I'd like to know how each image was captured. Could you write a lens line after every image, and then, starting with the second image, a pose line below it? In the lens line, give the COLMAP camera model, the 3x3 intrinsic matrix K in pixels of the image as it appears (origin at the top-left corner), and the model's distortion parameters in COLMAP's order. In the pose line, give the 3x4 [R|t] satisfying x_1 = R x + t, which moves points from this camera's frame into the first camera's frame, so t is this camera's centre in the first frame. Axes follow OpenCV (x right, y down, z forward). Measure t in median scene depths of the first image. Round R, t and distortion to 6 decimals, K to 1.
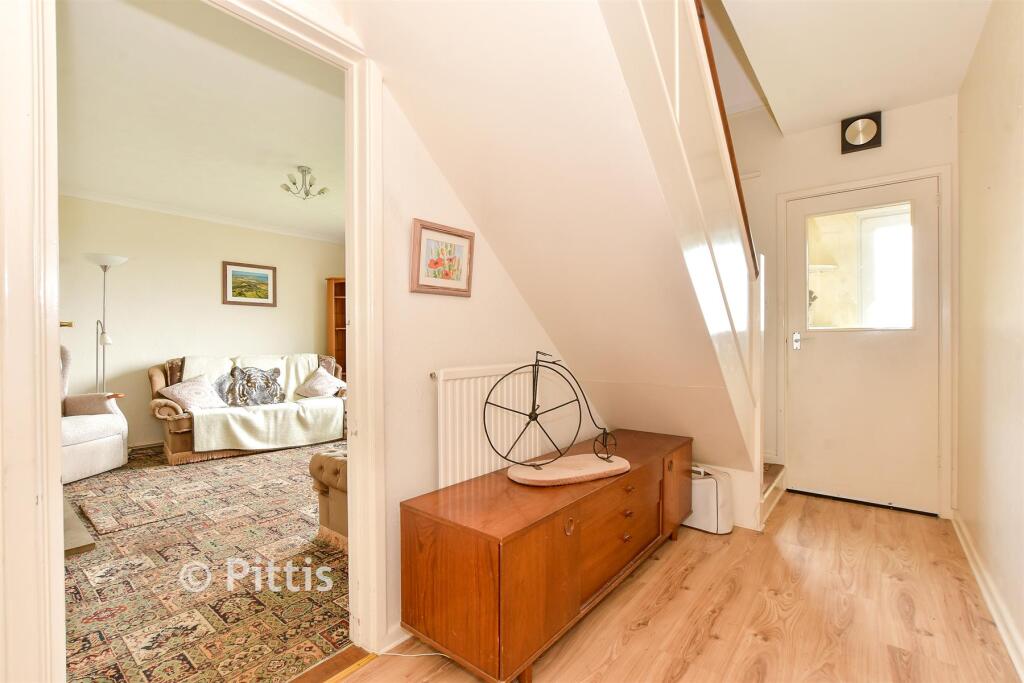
lens RADIAL K [[472.2, 0, 512.4], [0, 472.2, 340.8], [0, 0, 1]] dist [0.000327, -0.000013]
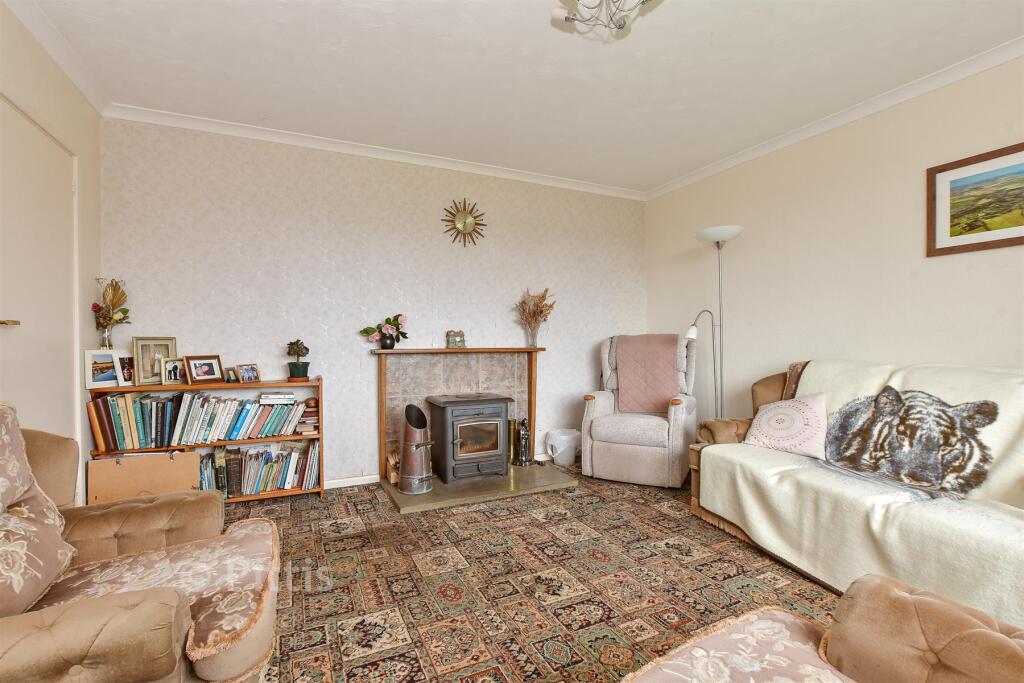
lens RADIAL K [[472.2, 0, 508.8], [0, 472.2, 335.2], [0, 0, 1]] dist [0.000327, -0.000013]
pose [[-0.442980, -0.011101, -0.896463, 0.015881], [-0.003514, 0.999937, -0.010646, 0.010941], [0.896524, -0.001566, -0.442992, 0.944123]]
